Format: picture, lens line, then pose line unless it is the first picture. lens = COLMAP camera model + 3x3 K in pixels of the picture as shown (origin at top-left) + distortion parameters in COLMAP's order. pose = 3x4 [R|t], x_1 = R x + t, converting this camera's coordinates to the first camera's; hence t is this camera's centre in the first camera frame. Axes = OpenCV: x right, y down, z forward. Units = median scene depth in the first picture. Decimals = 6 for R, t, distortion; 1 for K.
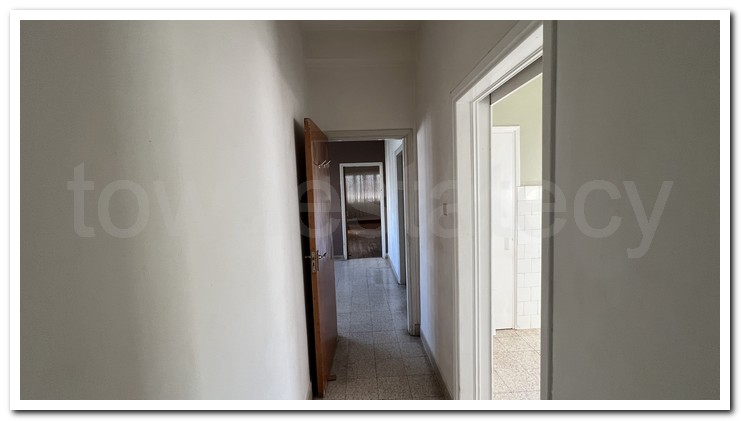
lens RADIAL K [[282.9, 0, 368.6], [0, 282.9, 208.1], [0, 0, 1]] dist [-0.003728, 0.001441]
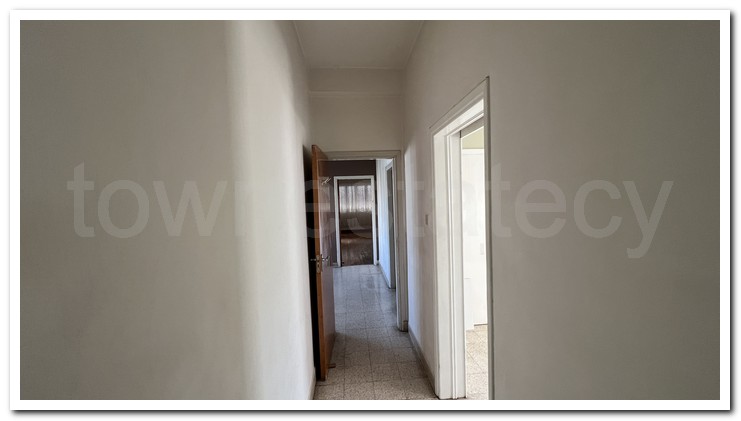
lens RADIAL K [[282.9, 0, 371.6], [0, 282.9, 209.3], [0, 0, 1]] dist [-0.003728, 0.001441]
pose [[0.998951, 0.000241, 0.045786, -0.018422], [0.001074, 0.999588, -0.028680, -0.003902], [-0.045774, 0.028699, 0.998539, -0.153333]]
